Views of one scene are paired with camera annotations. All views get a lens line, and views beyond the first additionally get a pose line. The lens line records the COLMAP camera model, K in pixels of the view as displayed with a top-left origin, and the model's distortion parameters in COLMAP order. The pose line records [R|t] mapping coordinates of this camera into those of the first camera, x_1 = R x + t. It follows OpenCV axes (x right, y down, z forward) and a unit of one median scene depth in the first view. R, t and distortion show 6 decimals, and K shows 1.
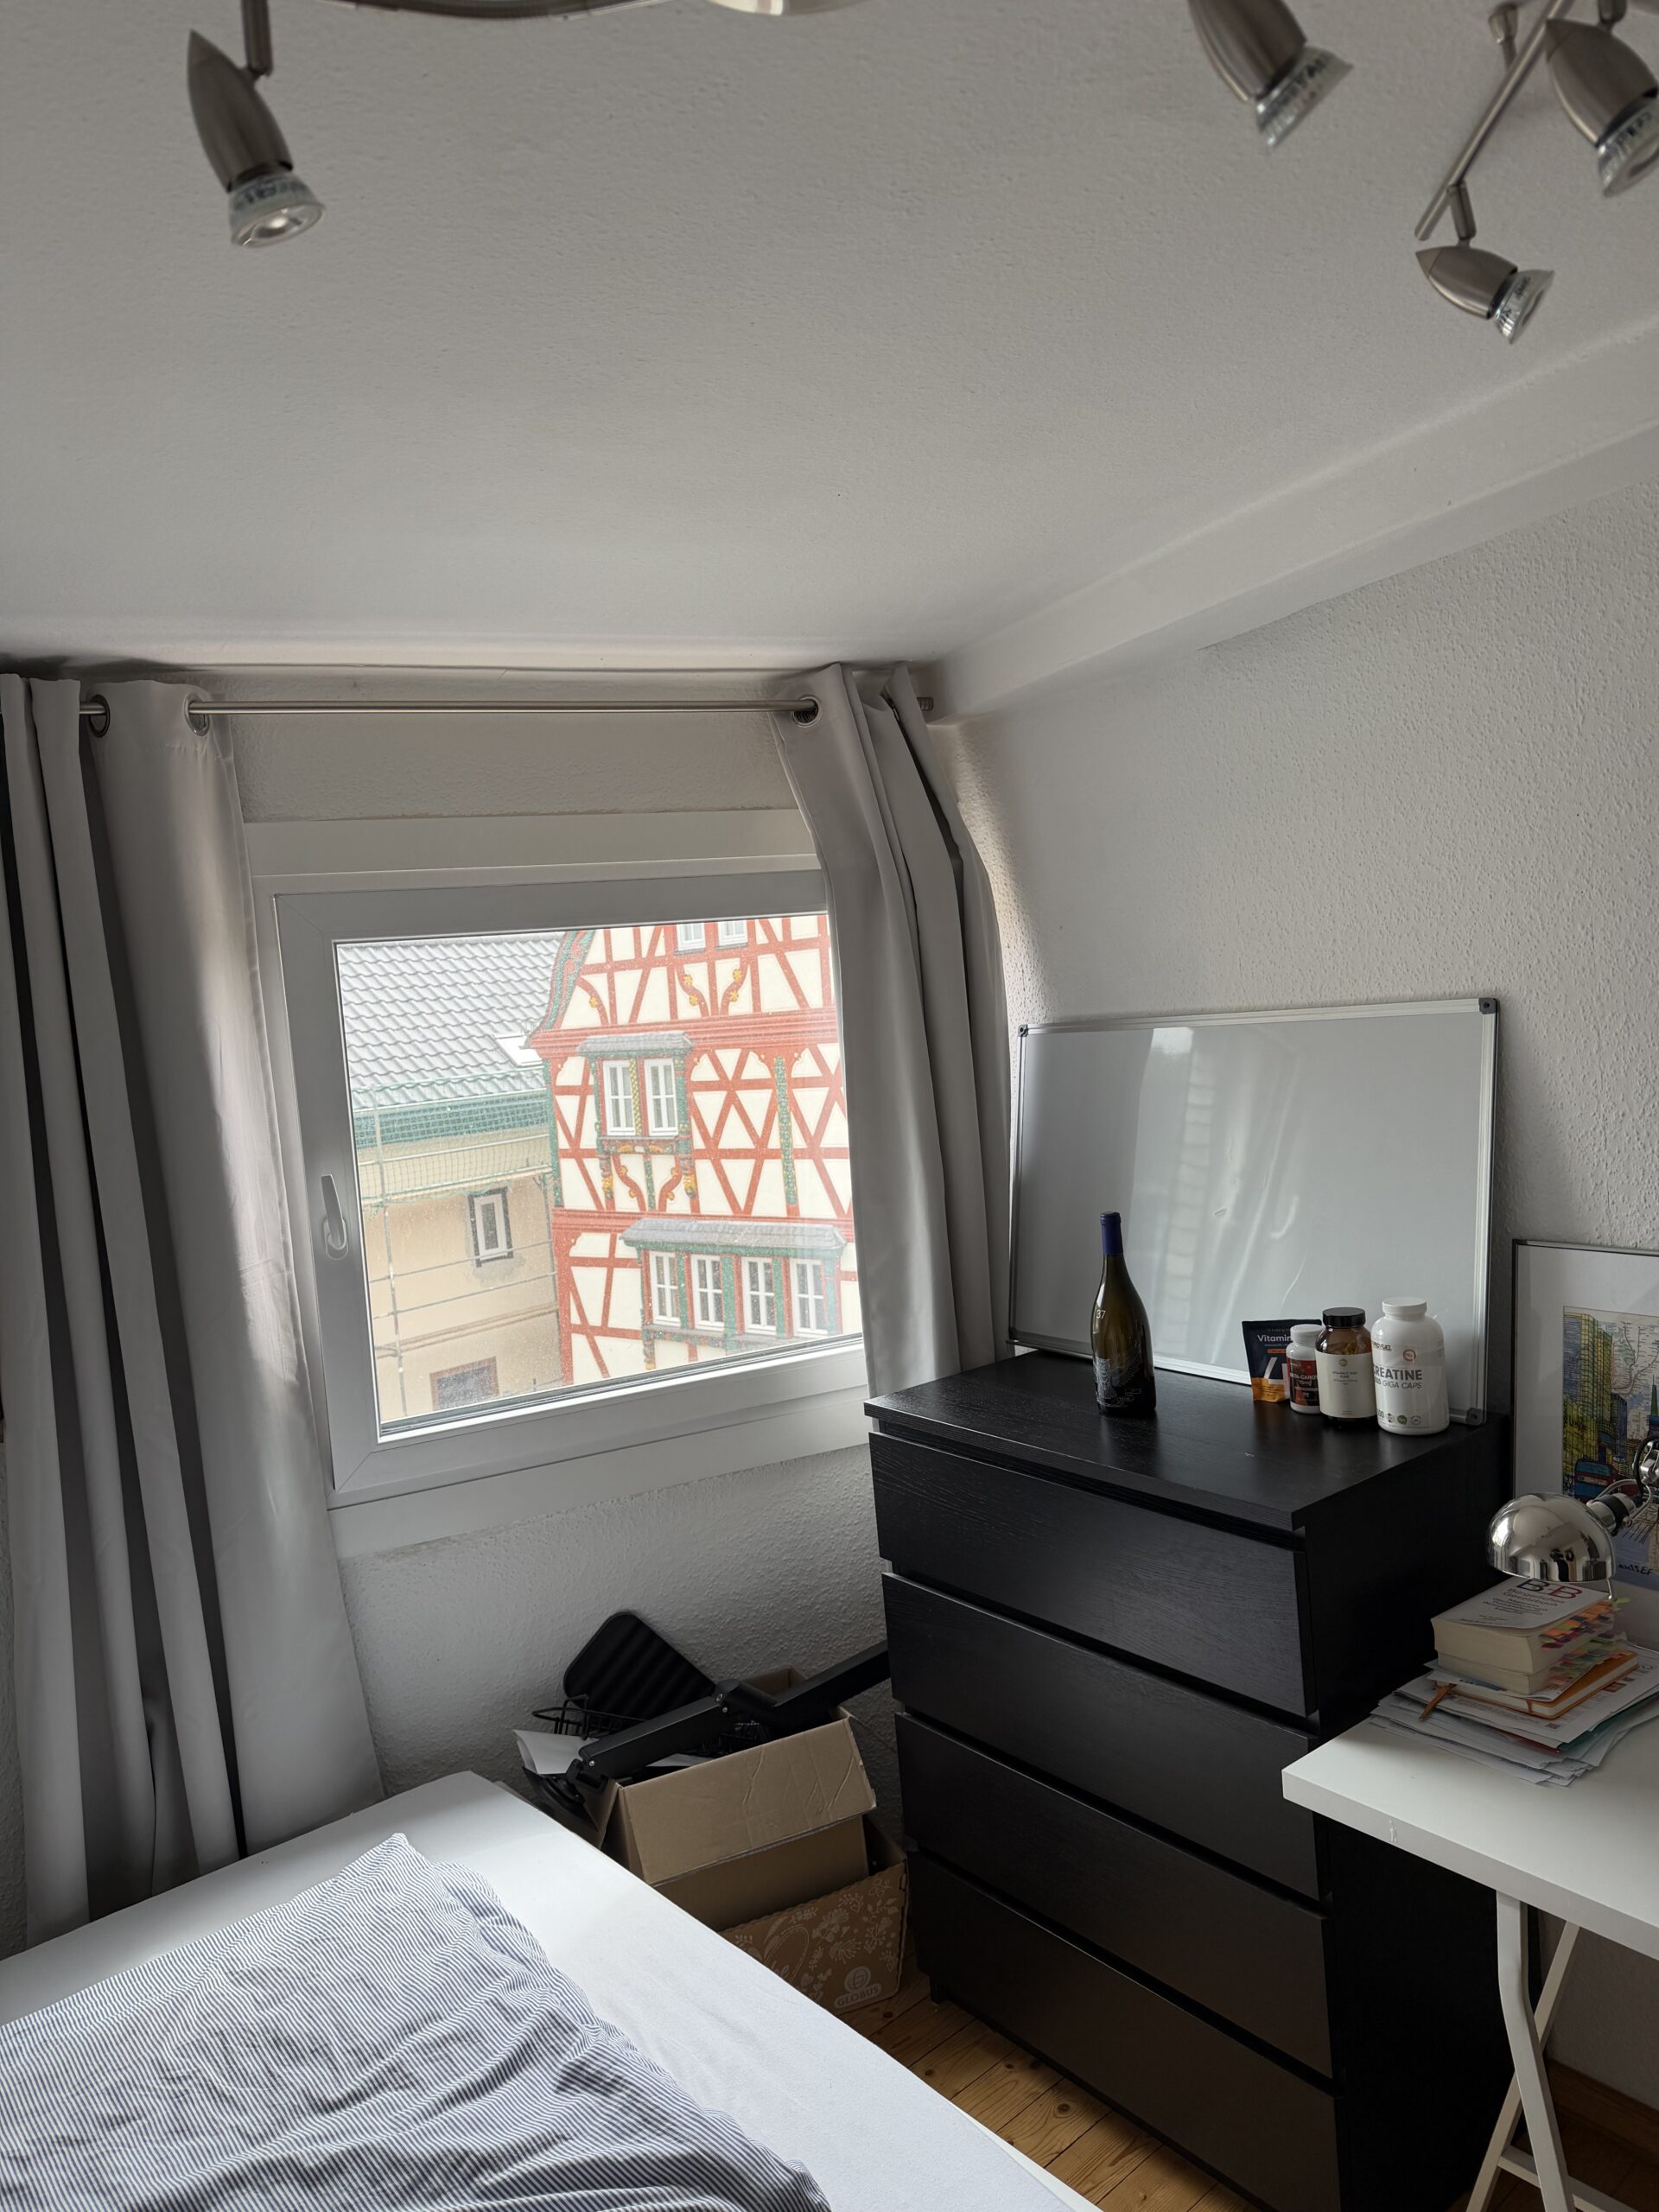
lens RADIAL K [[1600.5, 0, 829.5], [0, 1600.5, 1106.0], [0, 0, 1]] dist [0.005670, -0.002972]
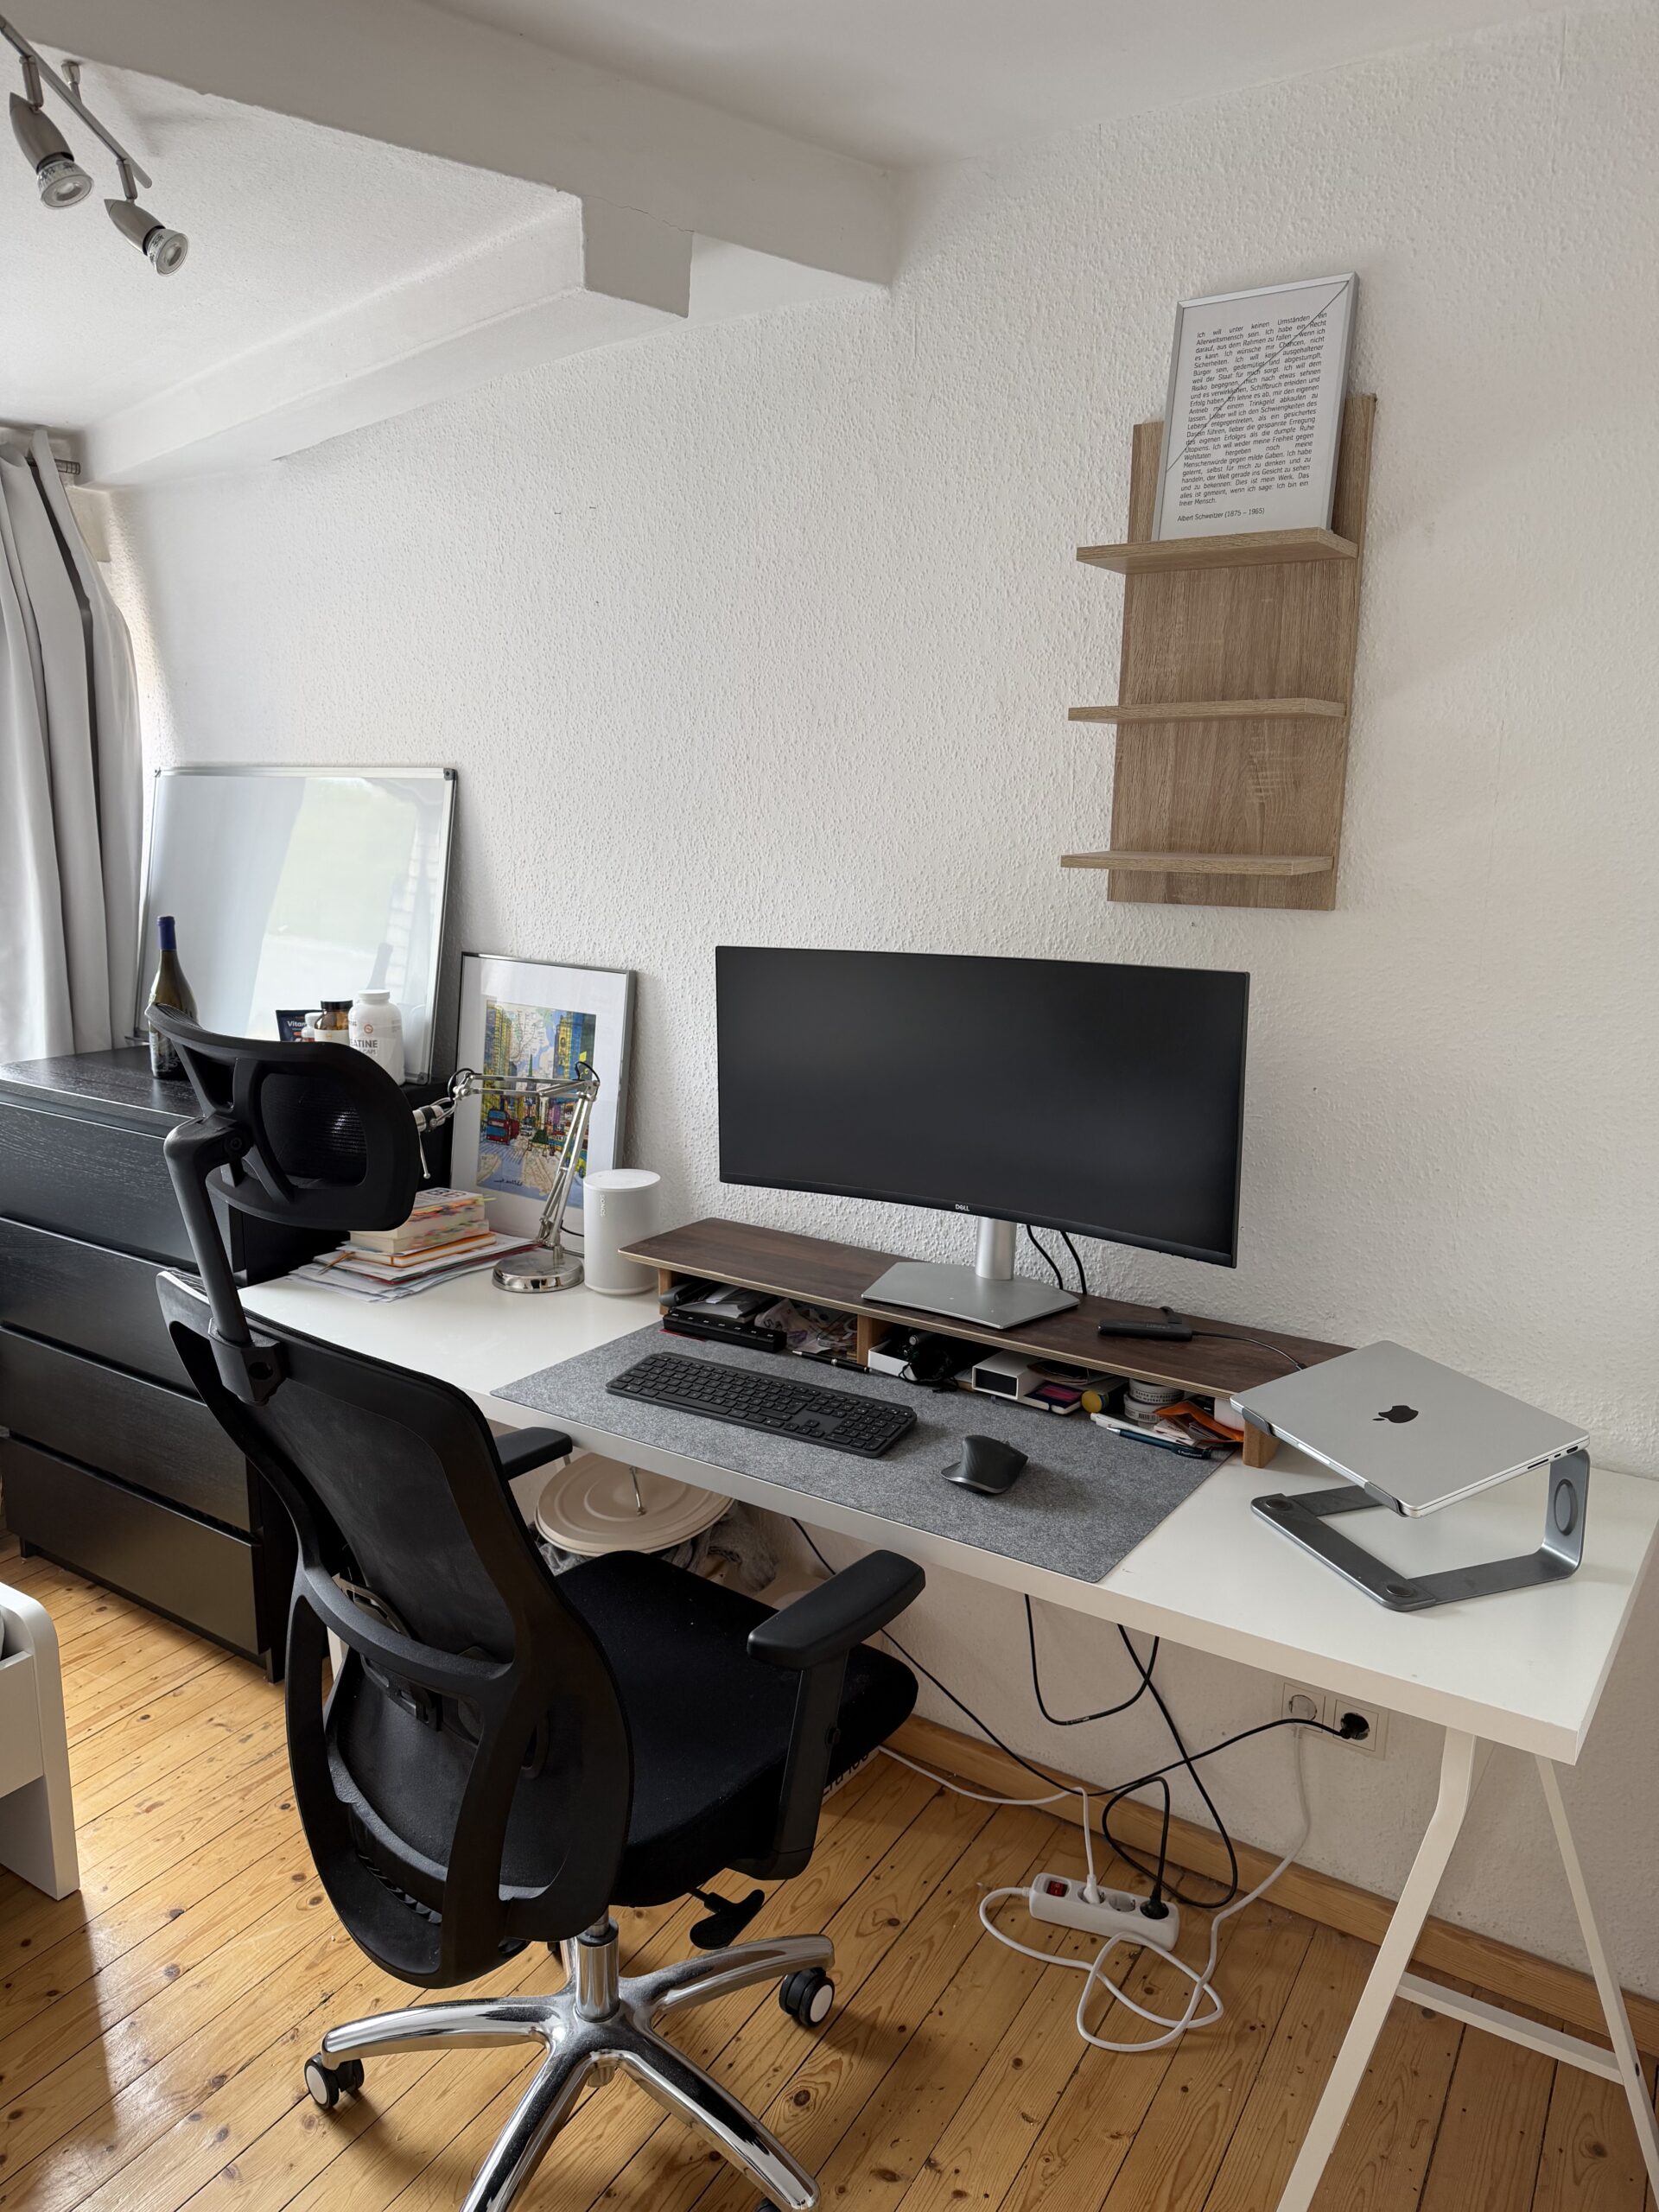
lens RADIAL K [[1538.4, 0, 829.5], [0, 1538.4, 1106.0], [0, 0, 1]] dist [0.079488, -0.126774]
pose [[0.937833, 0.039329, 0.344851, 0.272546], [-0.079046, 0.991652, 0.101873, 0.055121], [-0.337966, -0.122799, 0.933113, -0.349379]]
